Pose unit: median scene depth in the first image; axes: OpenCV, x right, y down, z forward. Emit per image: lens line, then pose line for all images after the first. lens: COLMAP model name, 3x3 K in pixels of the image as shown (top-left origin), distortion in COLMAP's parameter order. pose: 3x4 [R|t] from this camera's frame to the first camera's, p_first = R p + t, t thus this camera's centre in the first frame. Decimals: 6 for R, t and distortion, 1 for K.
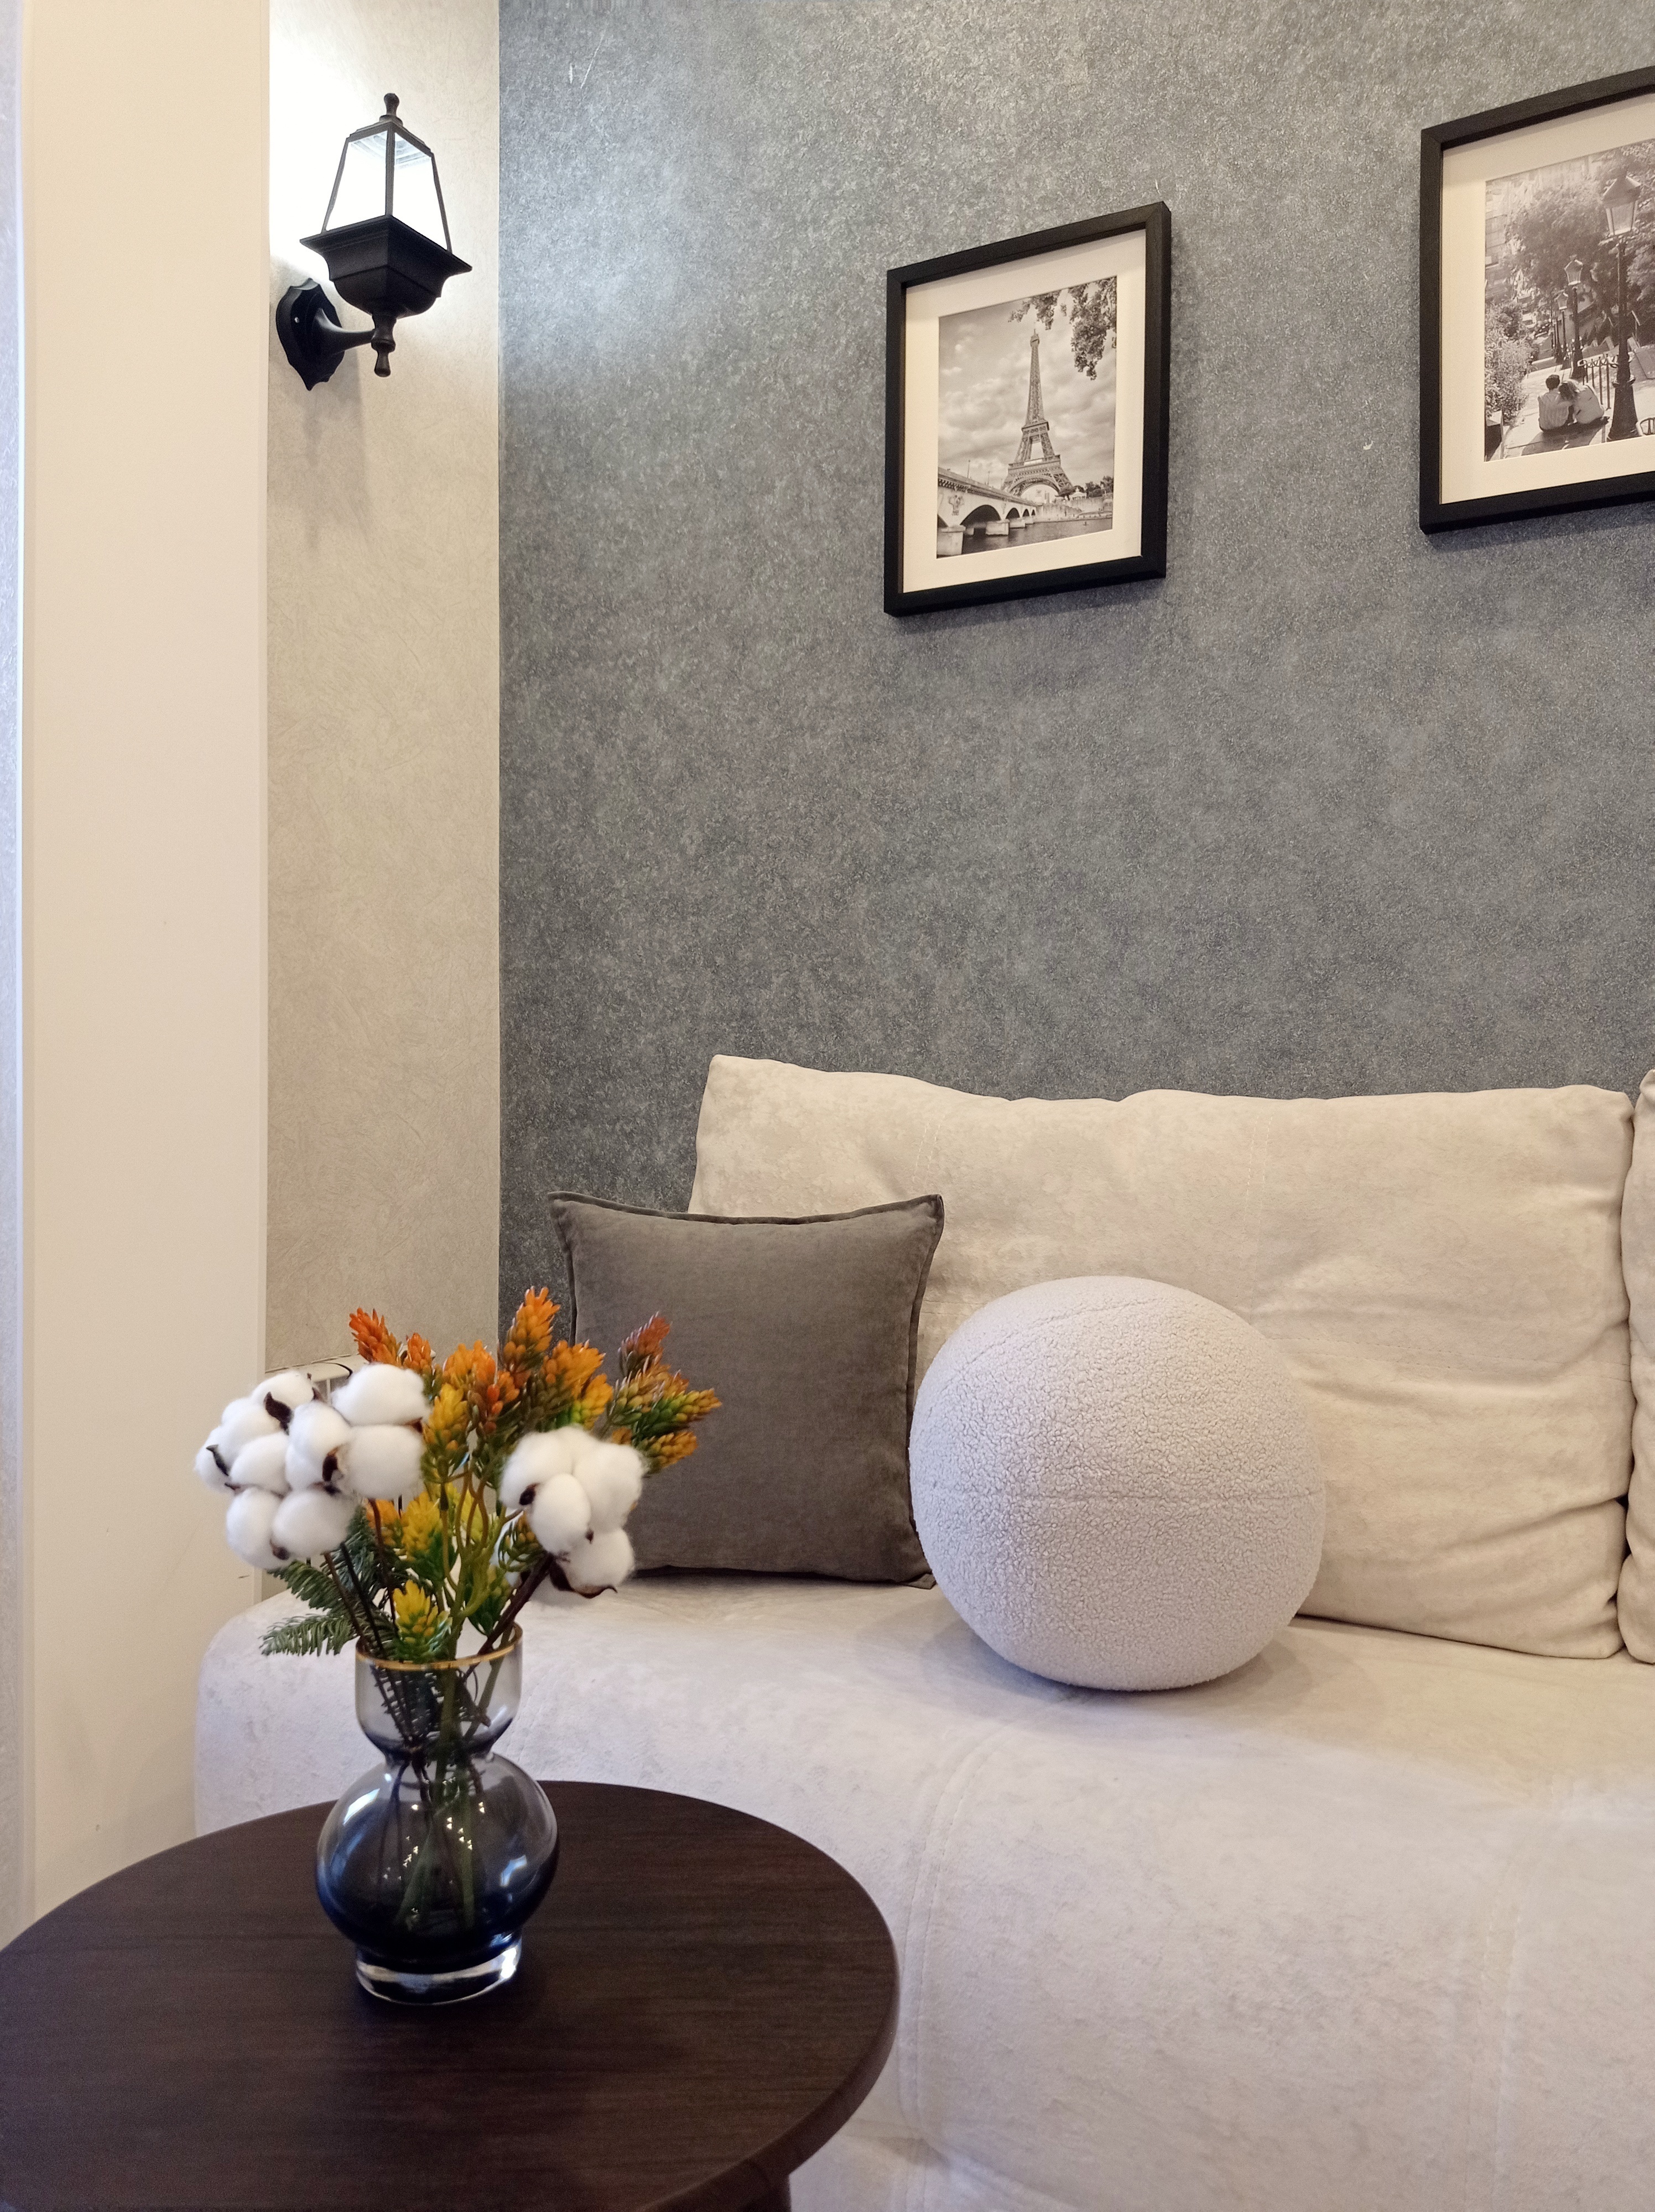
lens RADIAL K [[1660.3, 0, 827.5], [0, 1660.3, 1106.0], [0, 0, 1]] dist [0.094643, -0.173336]
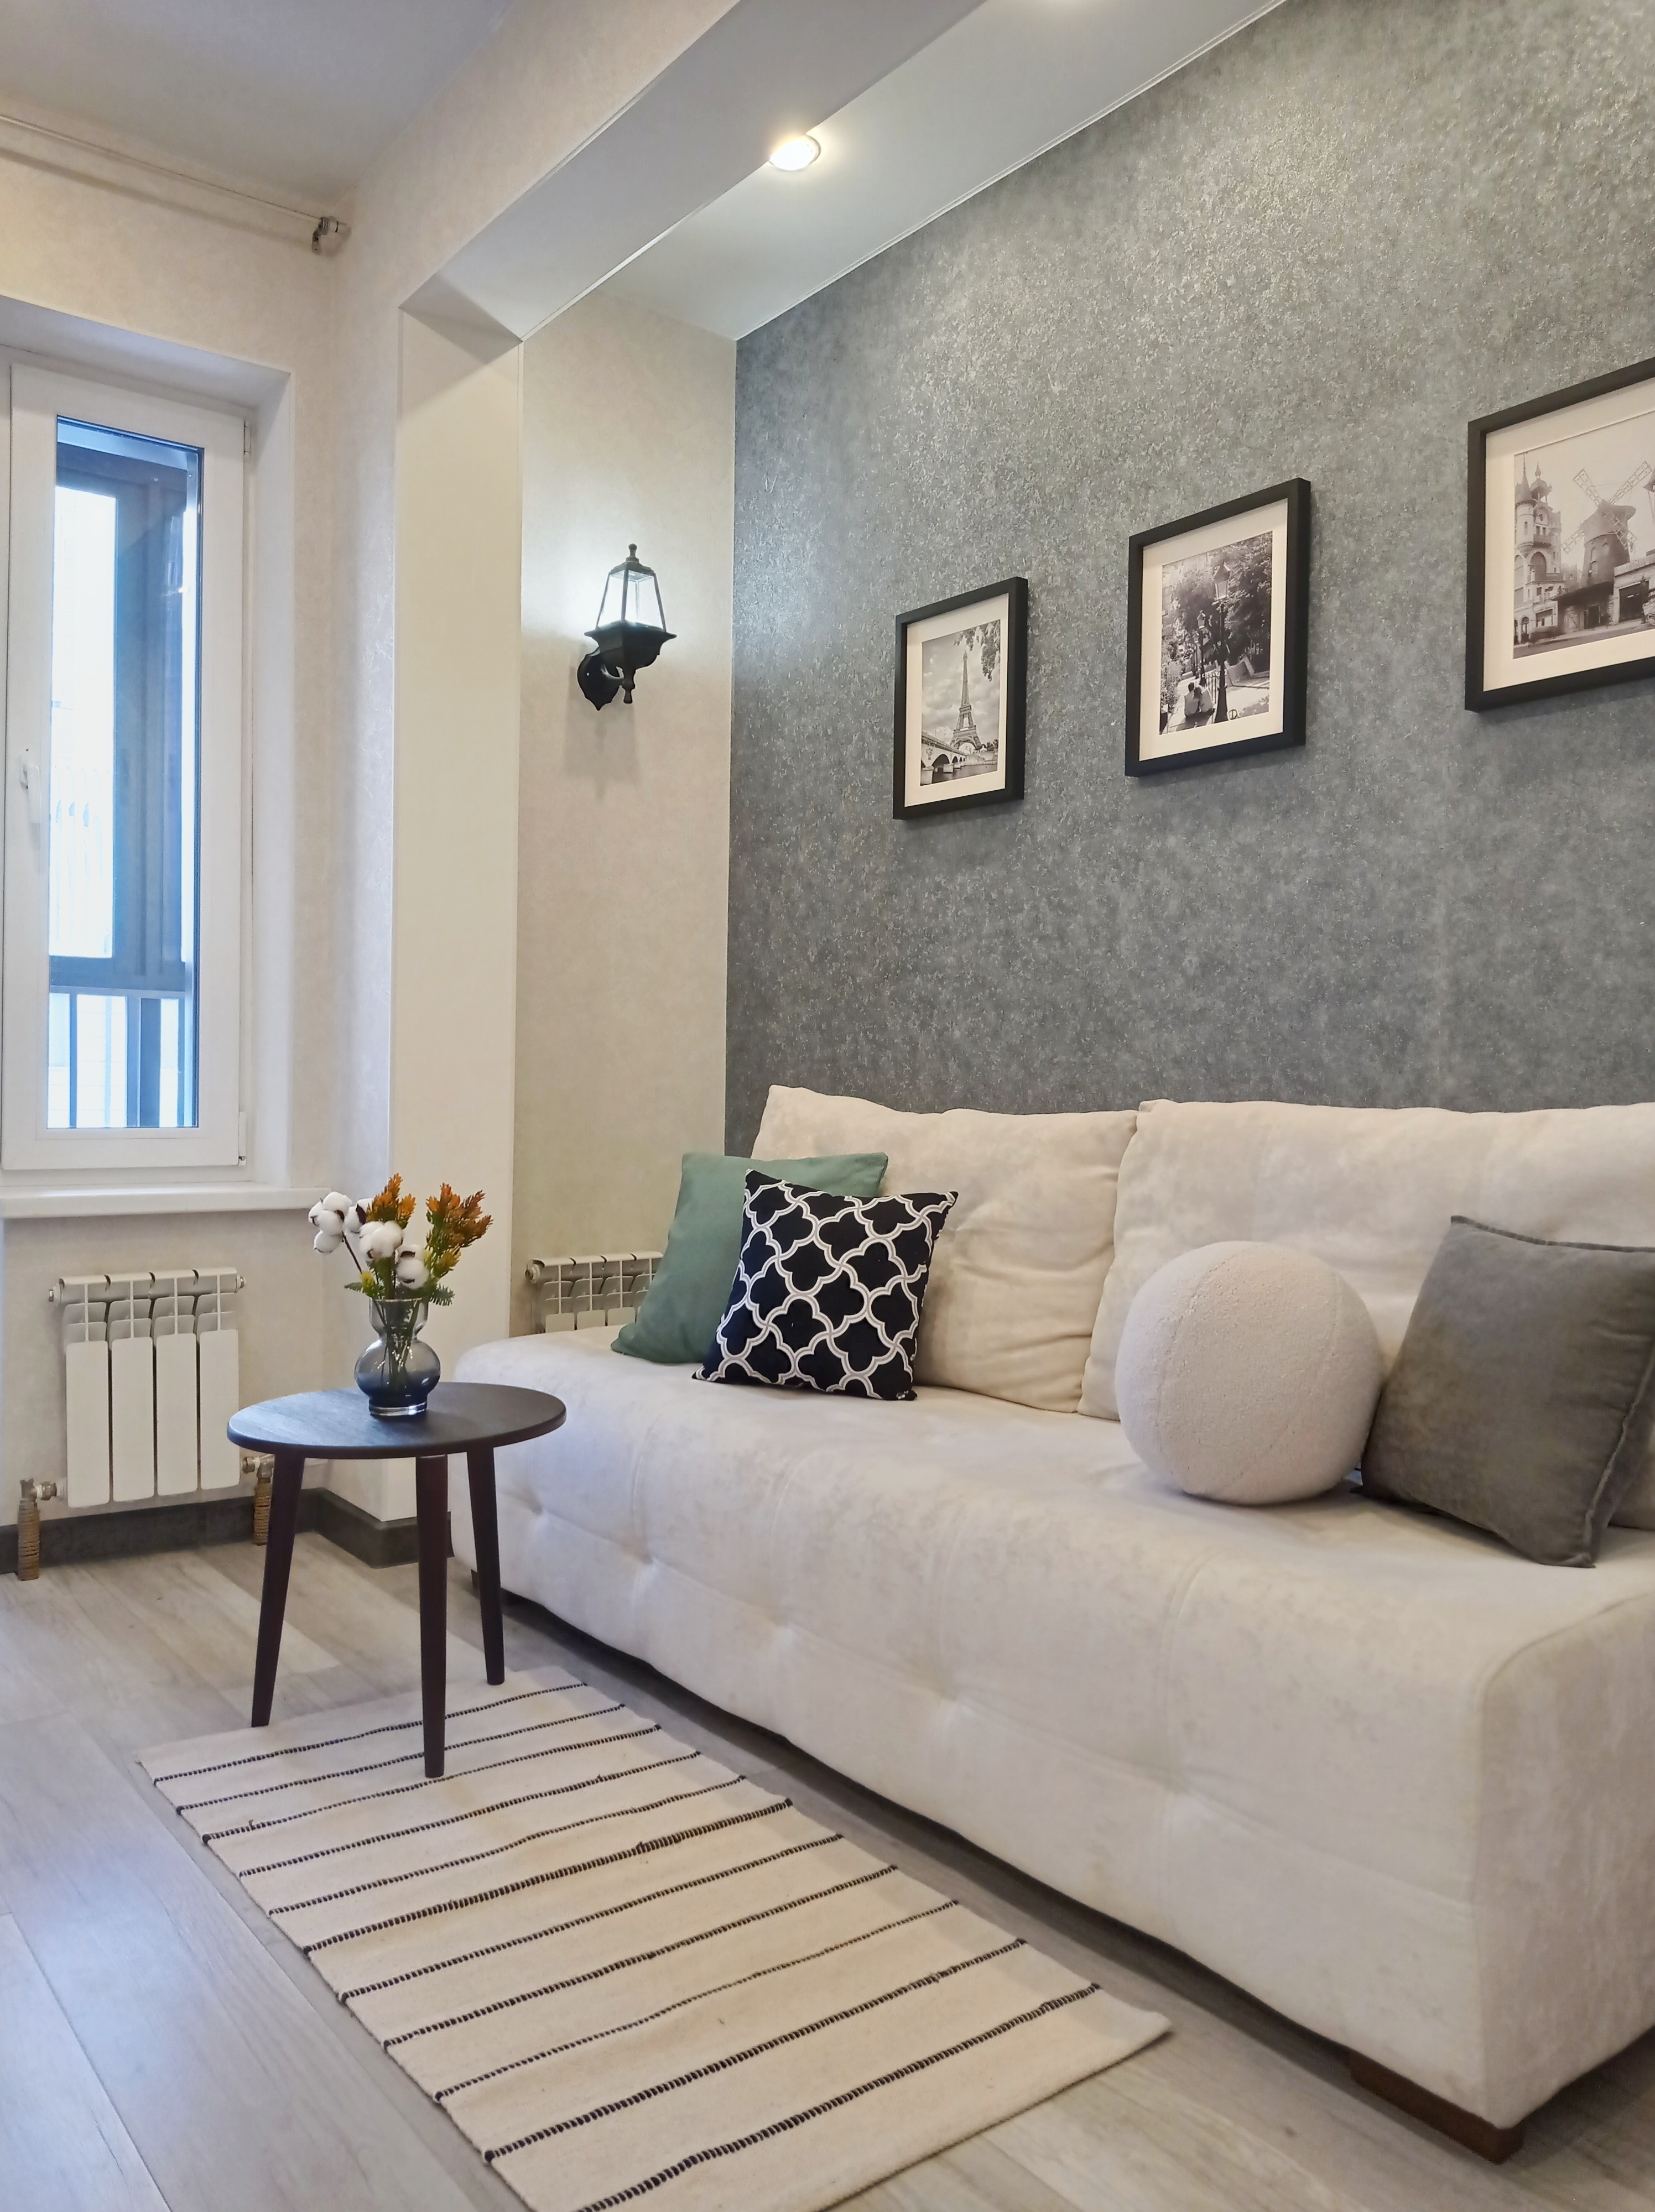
lens RADIAL K [[1610.8, 0, 827.5], [0, 1610.8, 1106.0], [0, 0, 1]] dist [0.066636, -0.170384]
pose [[0.927537, 0.011574, -0.373552, 0.601410], [-0.013205, 0.999911, -0.001807, -0.007004], [0.373498, 0.006609, 0.927607, -0.532055]]
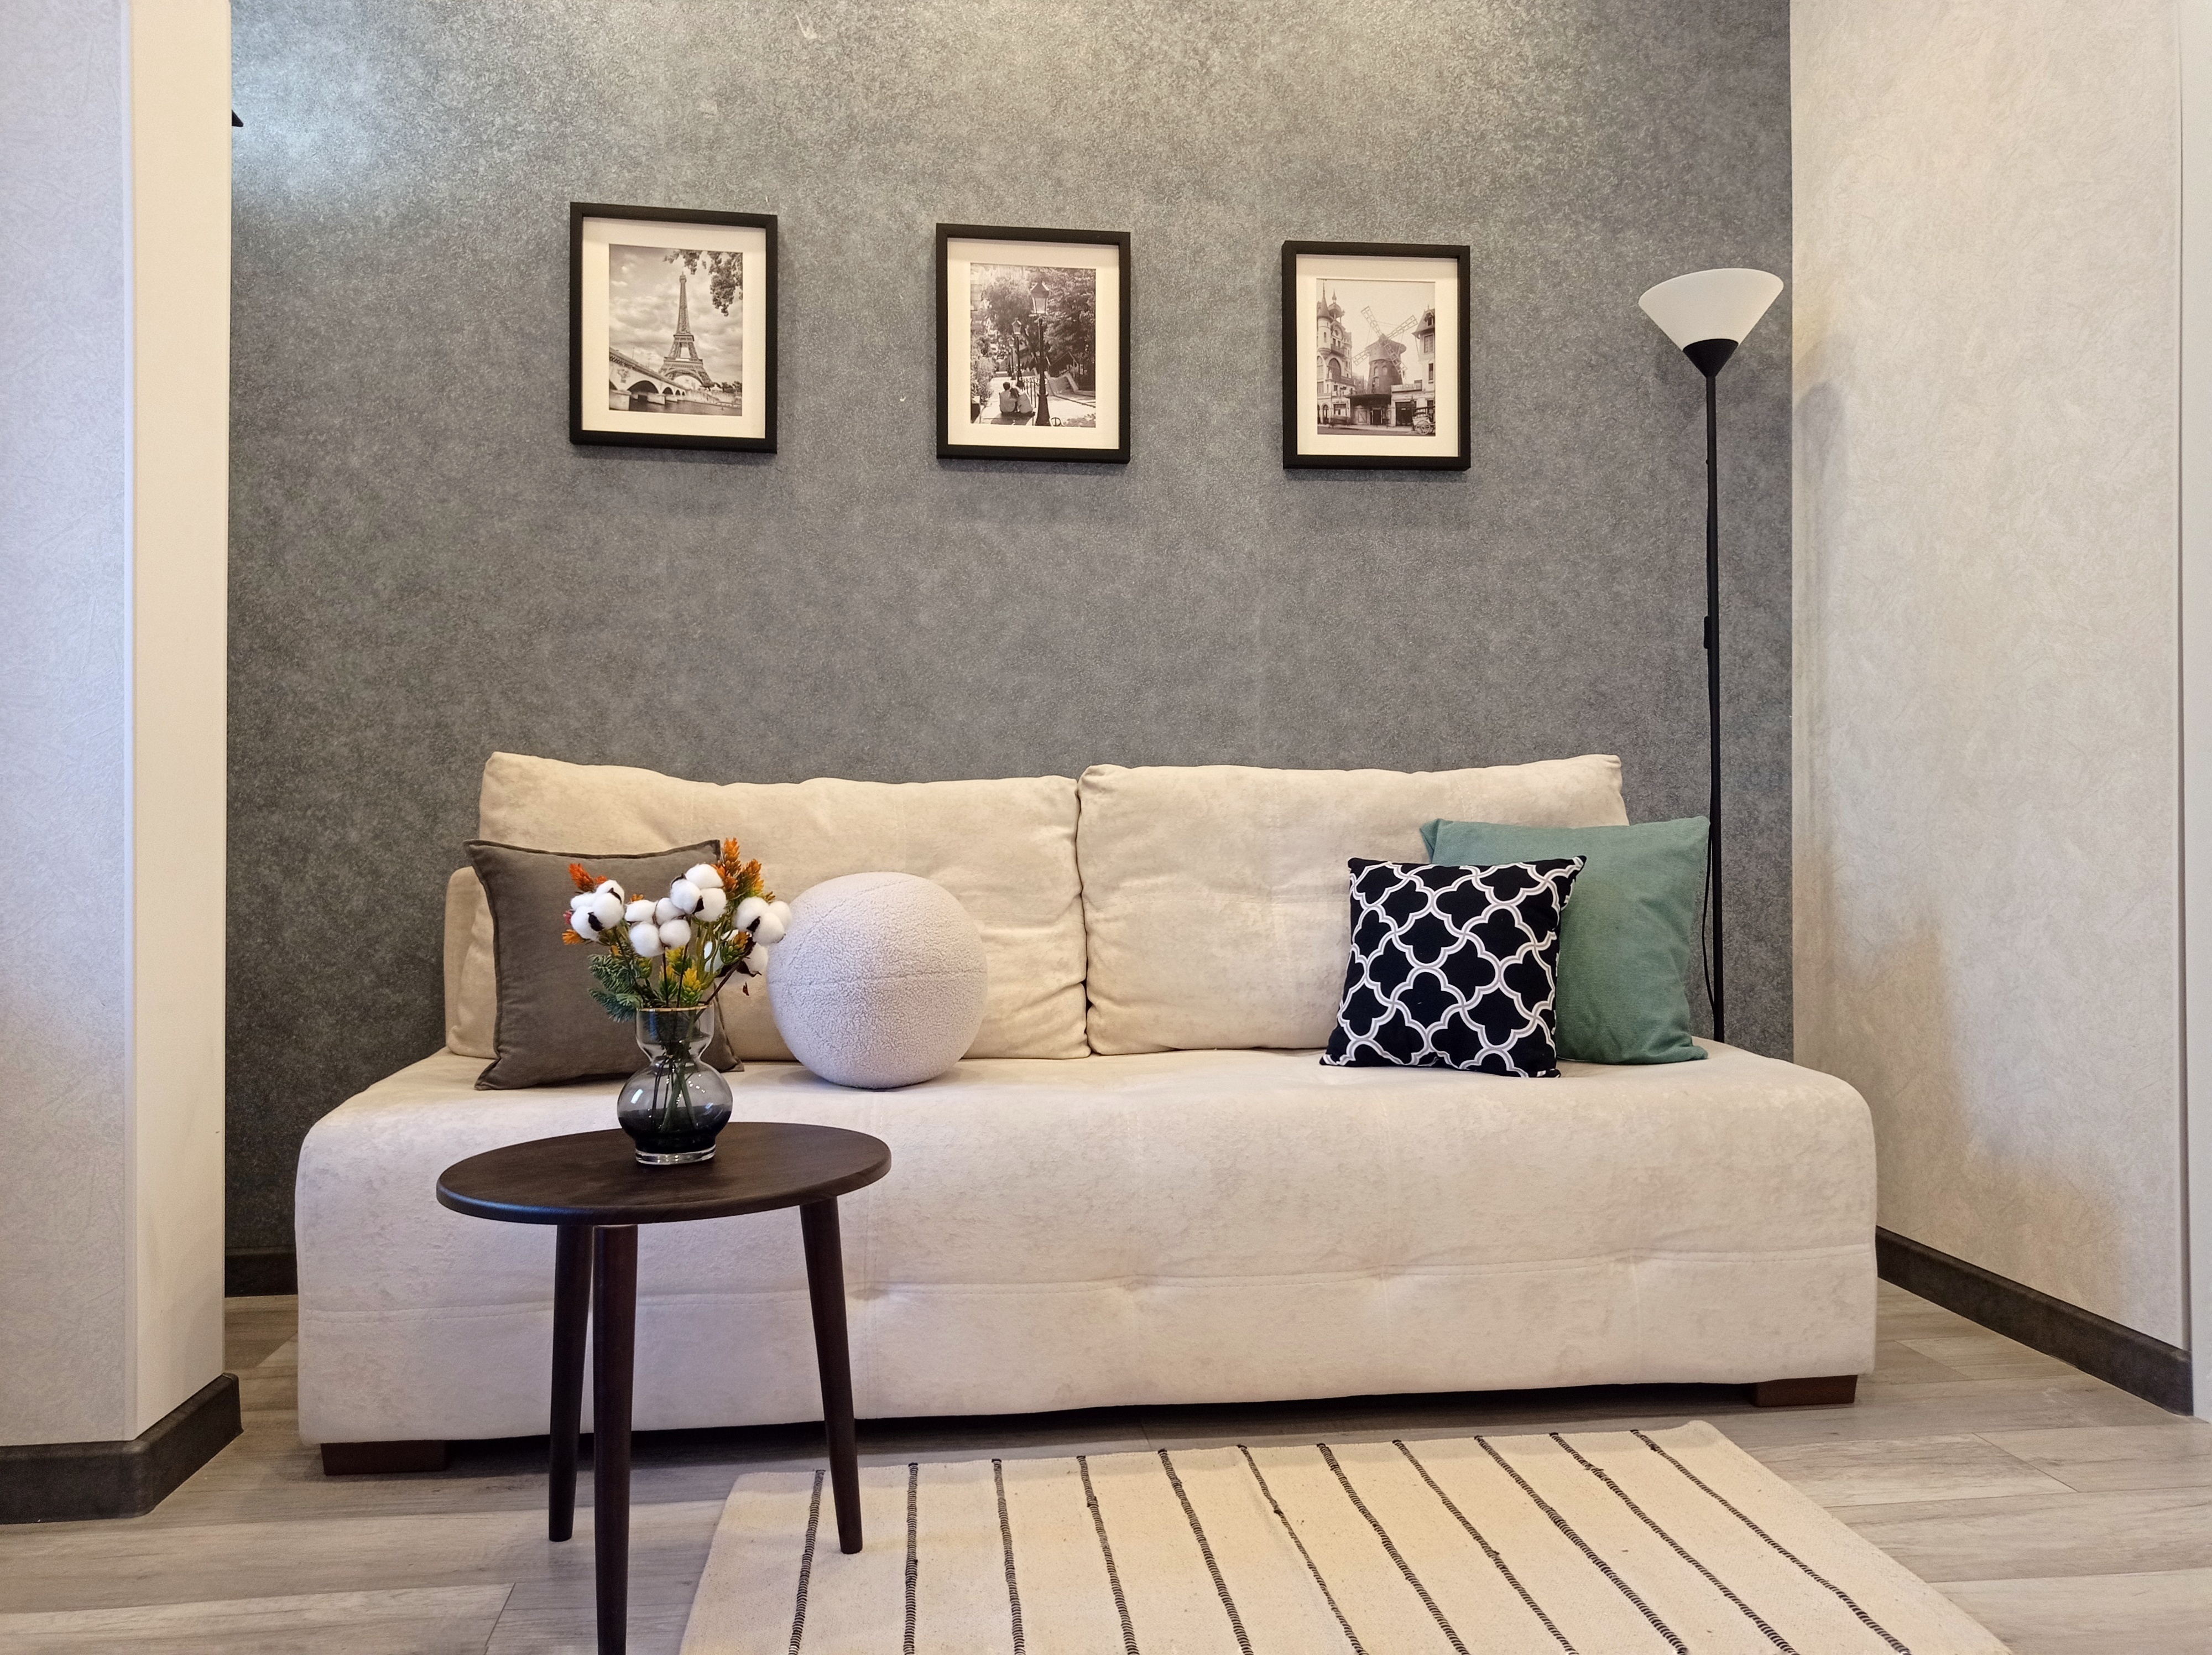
lens RADIAL K [[1644.7, 0, 1106.0], [0, 1644.7, 827.5], [0, 0, 1]] dist [0.063634, -0.144144]
pose [[0.788743, -0.003469, 0.614713, -0.485981], [0.010591, 0.999912, -0.007946, 0.046185], [-0.614631, 0.012778, 0.788711, -0.382453]]
